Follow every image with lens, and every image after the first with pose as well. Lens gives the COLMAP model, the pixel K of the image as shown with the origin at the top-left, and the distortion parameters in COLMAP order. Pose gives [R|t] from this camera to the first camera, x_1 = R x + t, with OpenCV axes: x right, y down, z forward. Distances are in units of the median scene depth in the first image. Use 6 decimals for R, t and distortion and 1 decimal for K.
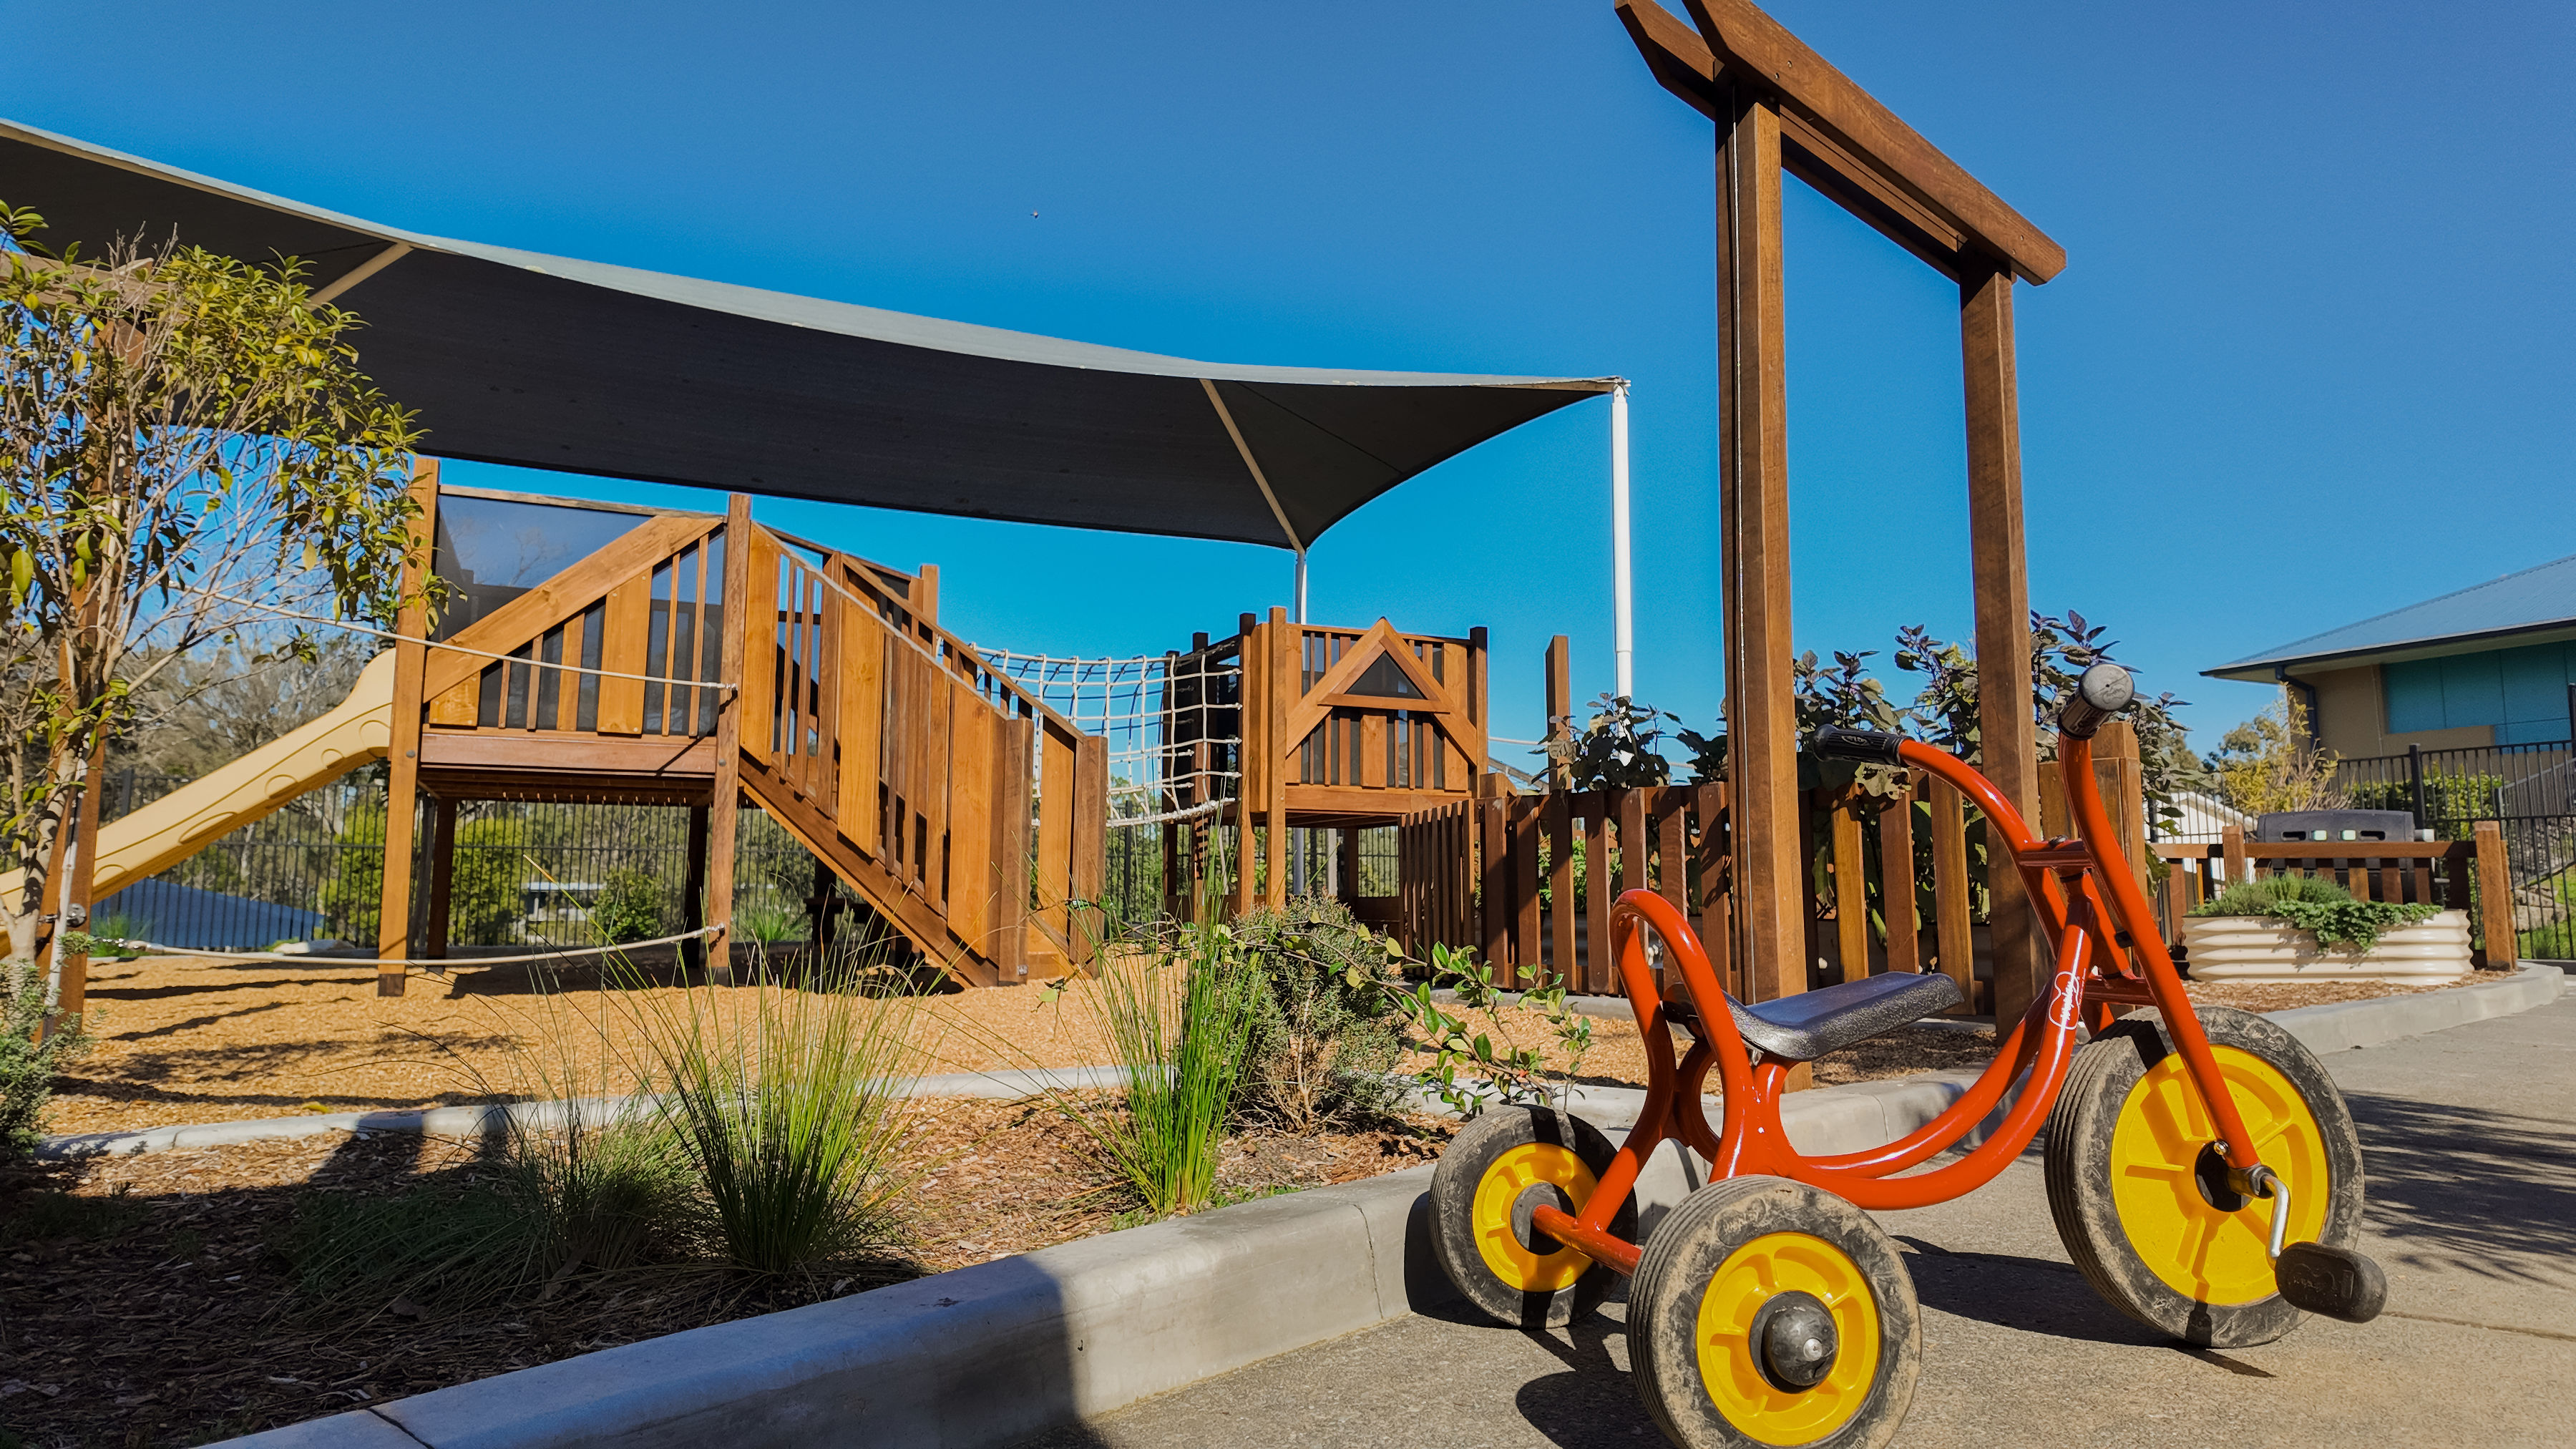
lens RADIAL K [[1522.5, 0, 1288.0], [0, 1522.5, 724.5], [0, 0, 1]] dist [0.057458, 0.000066]
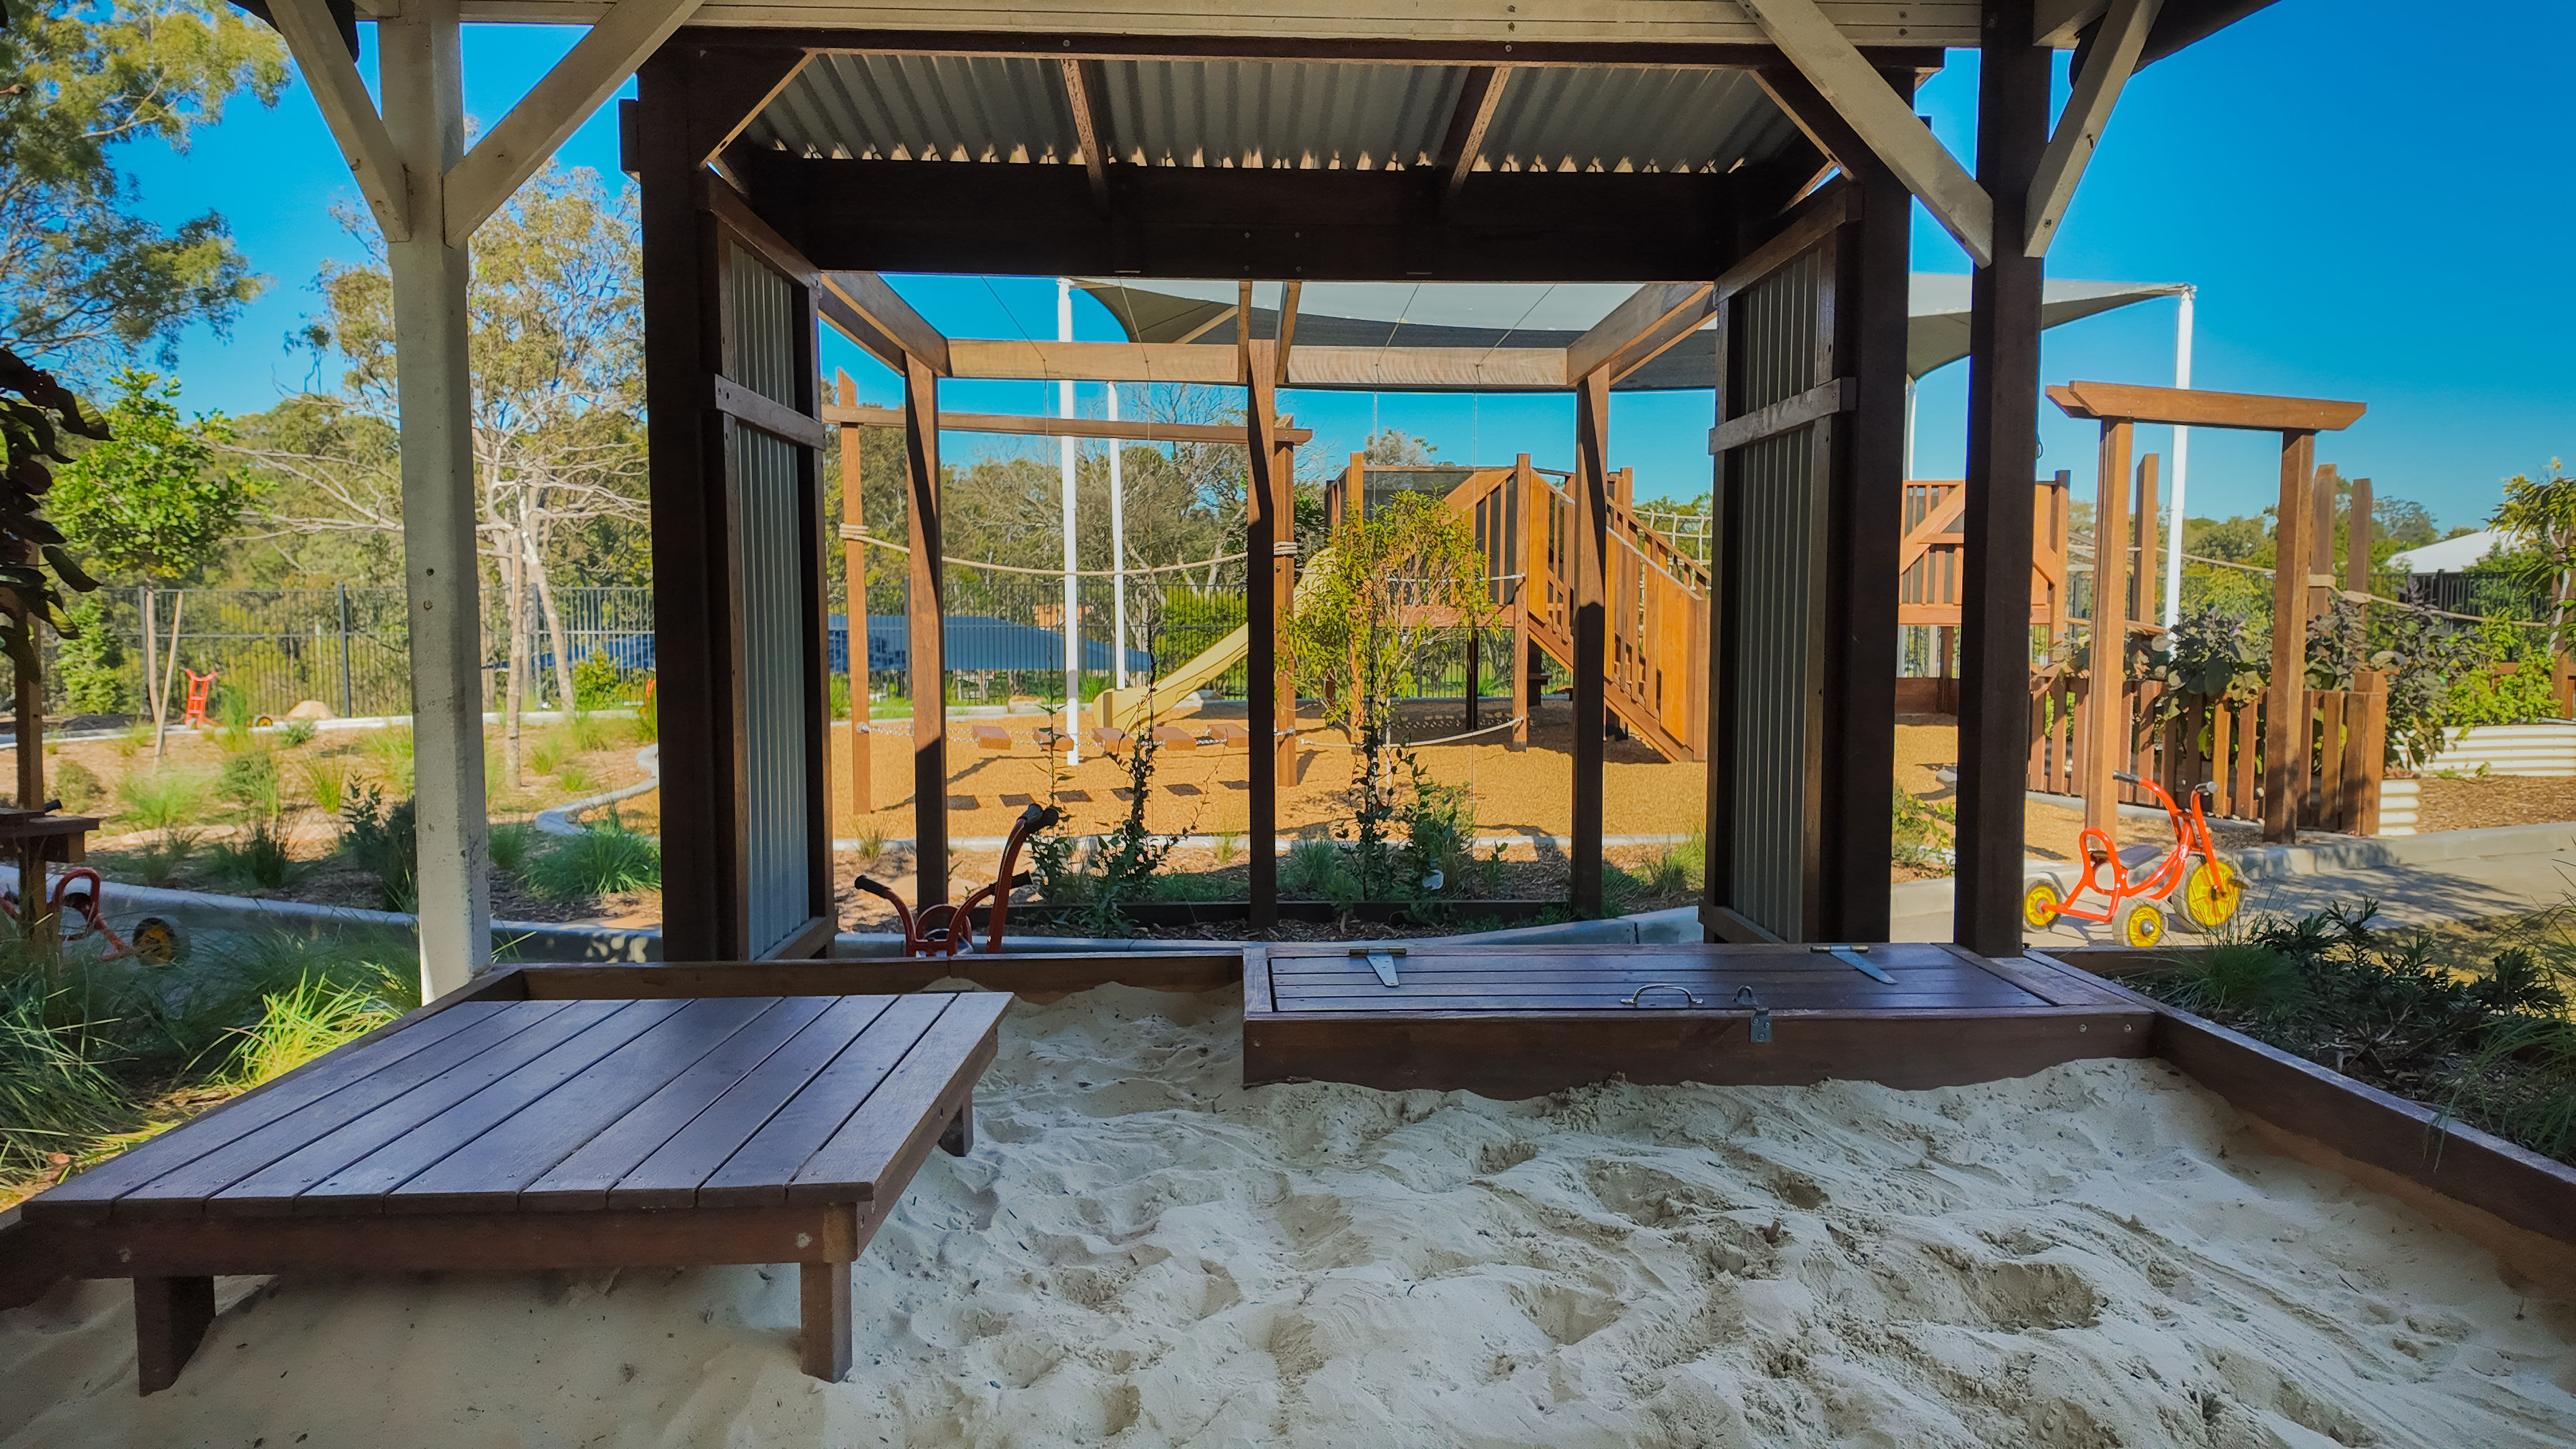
lens RADIAL K [[1434.8, 0, 1288.0], [0, 1434.8, 724.5], [0, 0, 1]] dist [0.002927, 0.000231]
pose [[0.920777, 0.016986, -0.389718, 0.007033], [0.054292, 0.983748, 0.171152, -0.147564], [0.386292, -0.178752, 0.904890, -0.519157]]
